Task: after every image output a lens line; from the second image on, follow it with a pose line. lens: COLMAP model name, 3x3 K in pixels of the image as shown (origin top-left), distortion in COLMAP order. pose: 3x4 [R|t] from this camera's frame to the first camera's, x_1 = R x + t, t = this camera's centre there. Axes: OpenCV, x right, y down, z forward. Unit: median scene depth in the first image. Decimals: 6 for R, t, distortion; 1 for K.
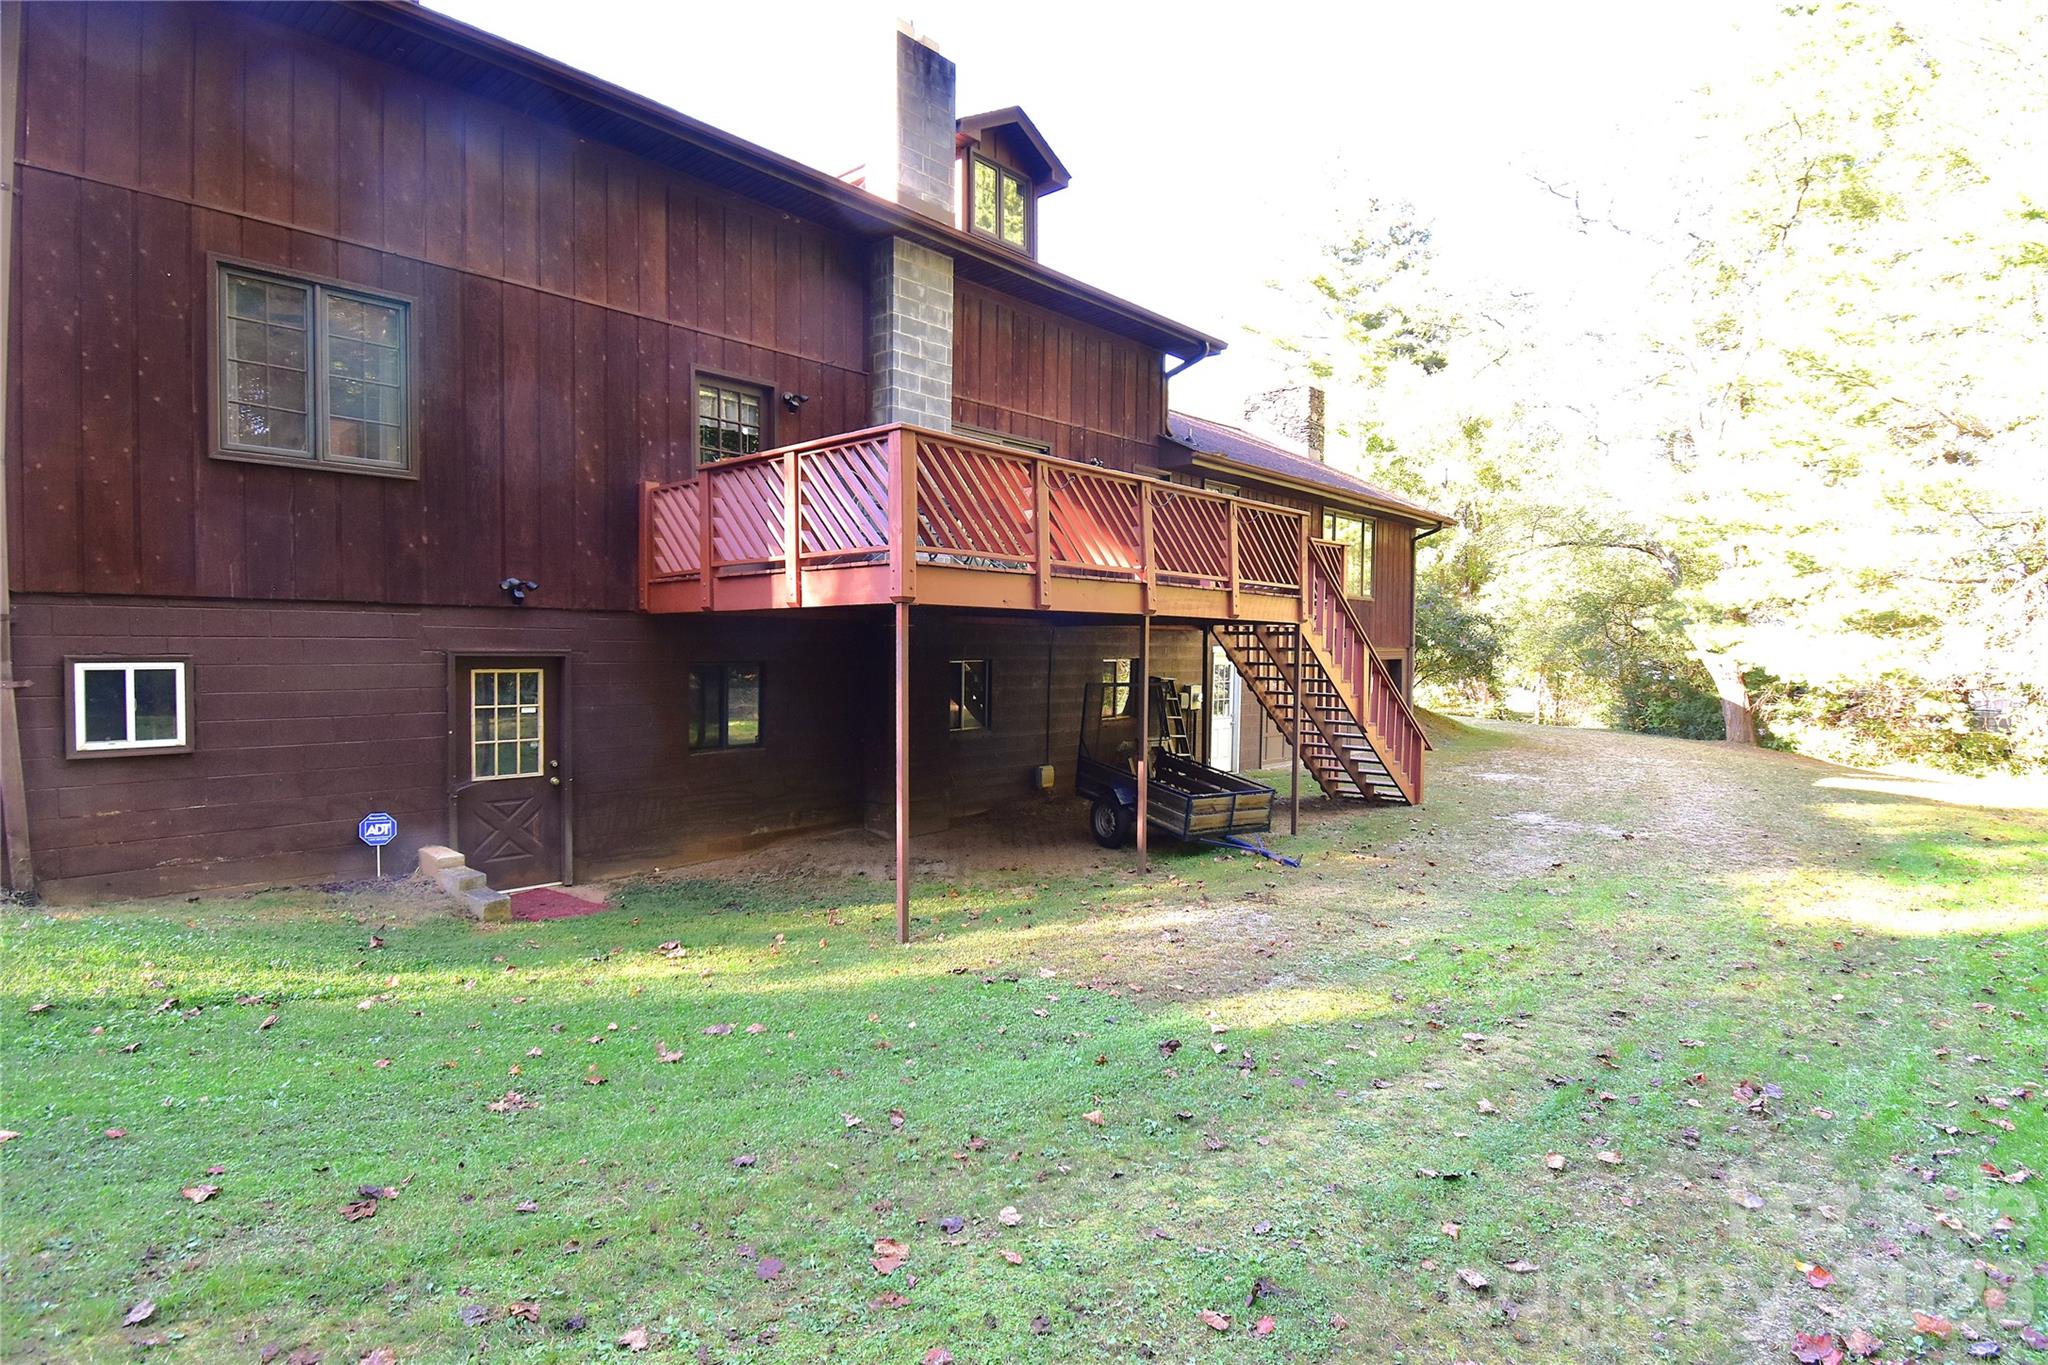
lens RADIAL K [[950.9, 0, 1019.4], [0, 950.9, 679.3], [0, 0, 1]] dist [0.014079, -0.000286]
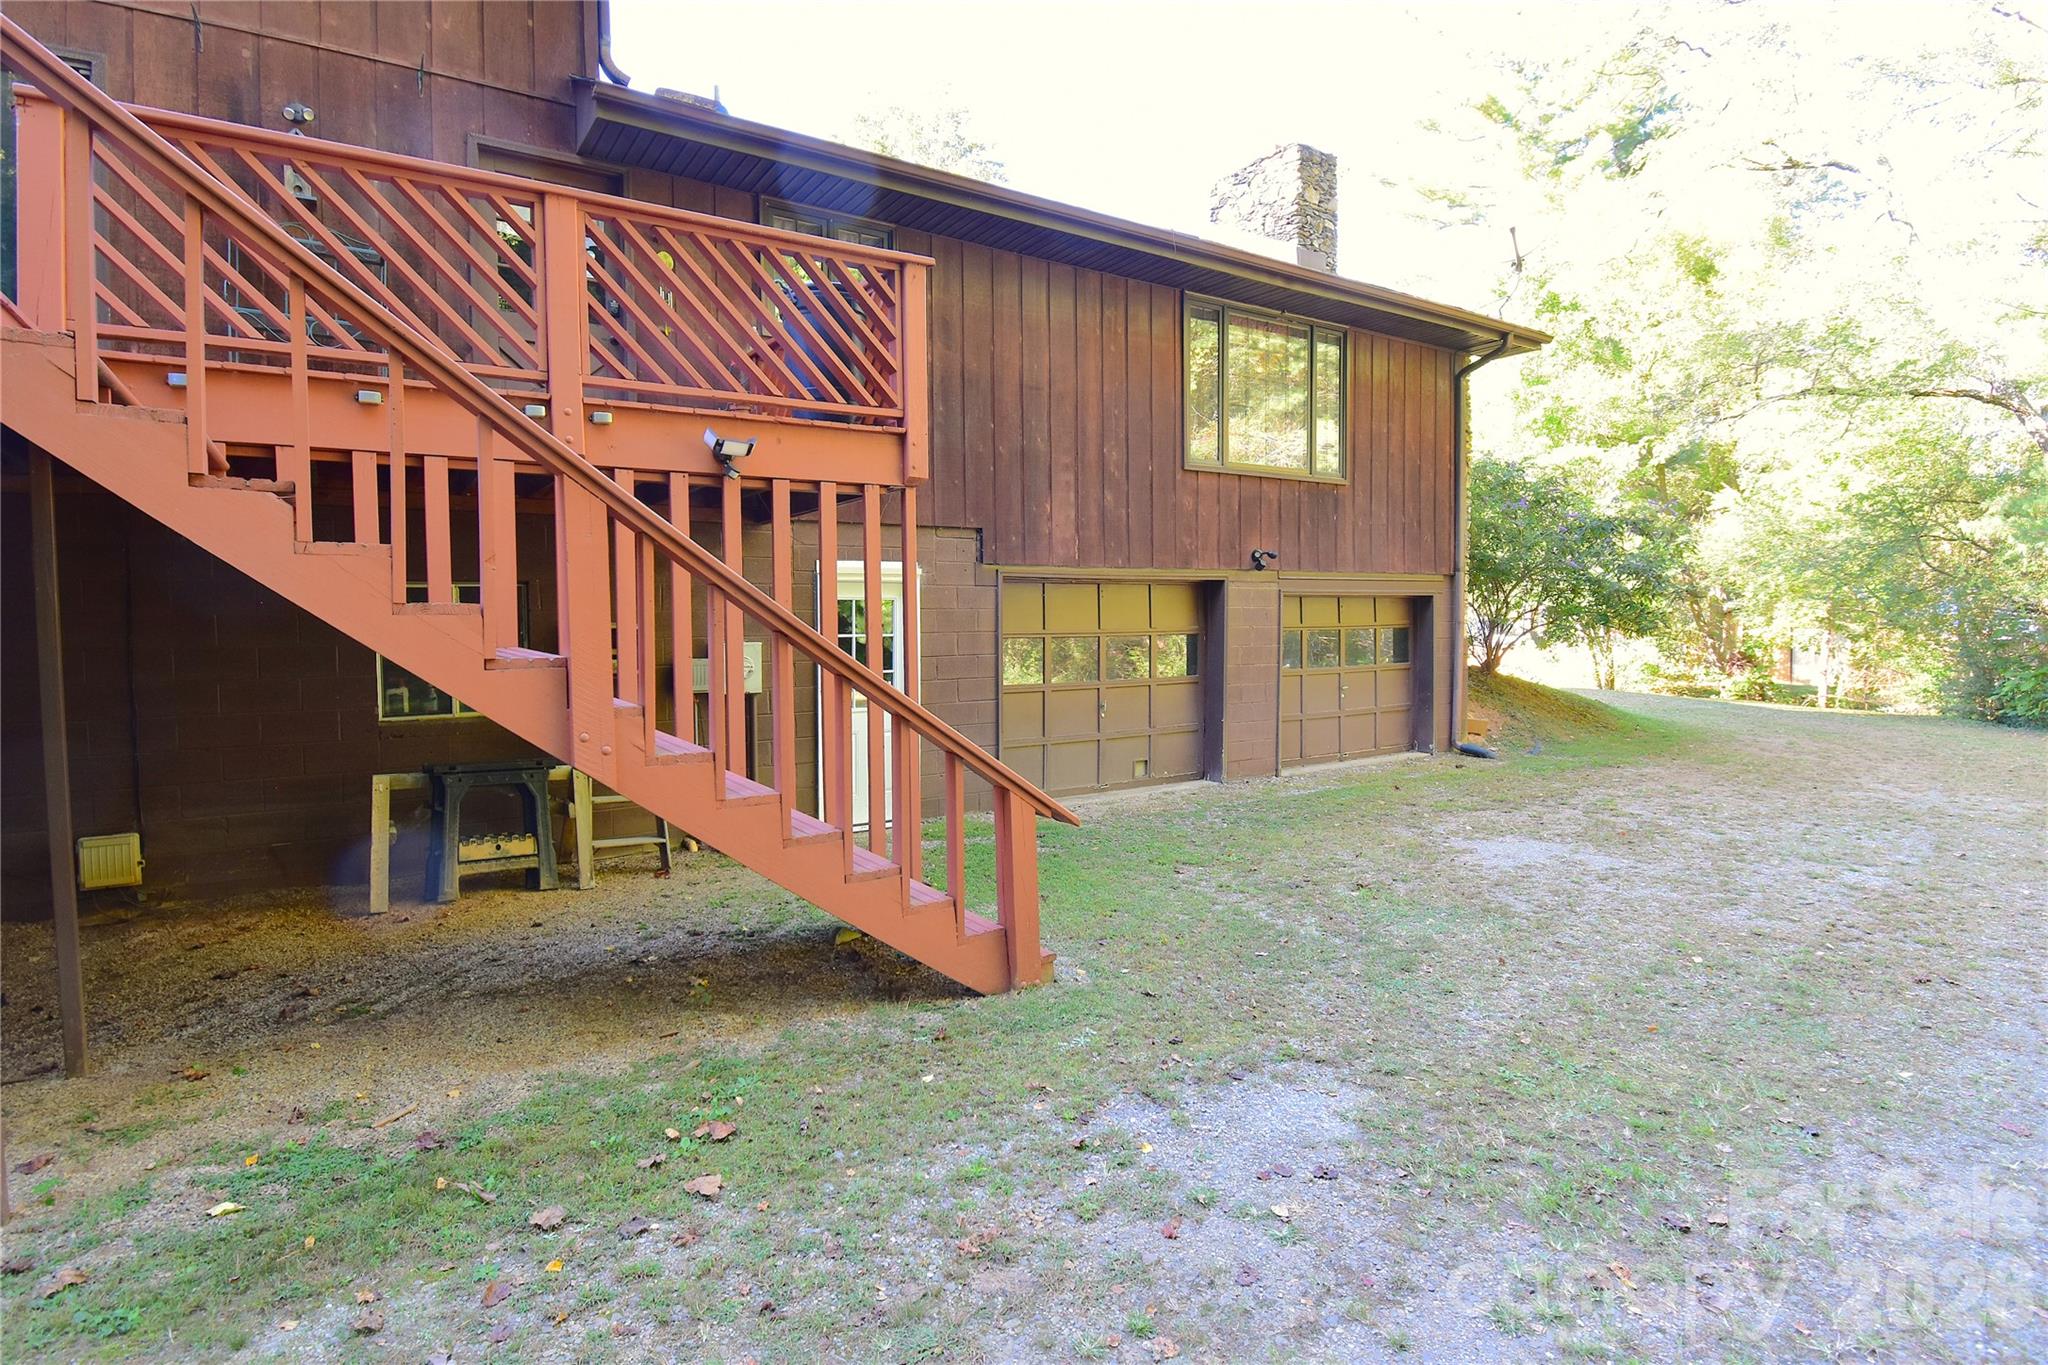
lens RADIAL K [[923.9, 0, 1031.9], [0, 923.9, 665.7], [0, 0, 1]] dist [-0.000592, -0.000213]
pose [[0.967493, 0.000829, -0.252896, 0.277804], [0.004102, 0.999812, 0.018970, 0.007755], [0.252864, -0.019391, 0.967308, 0.376063]]
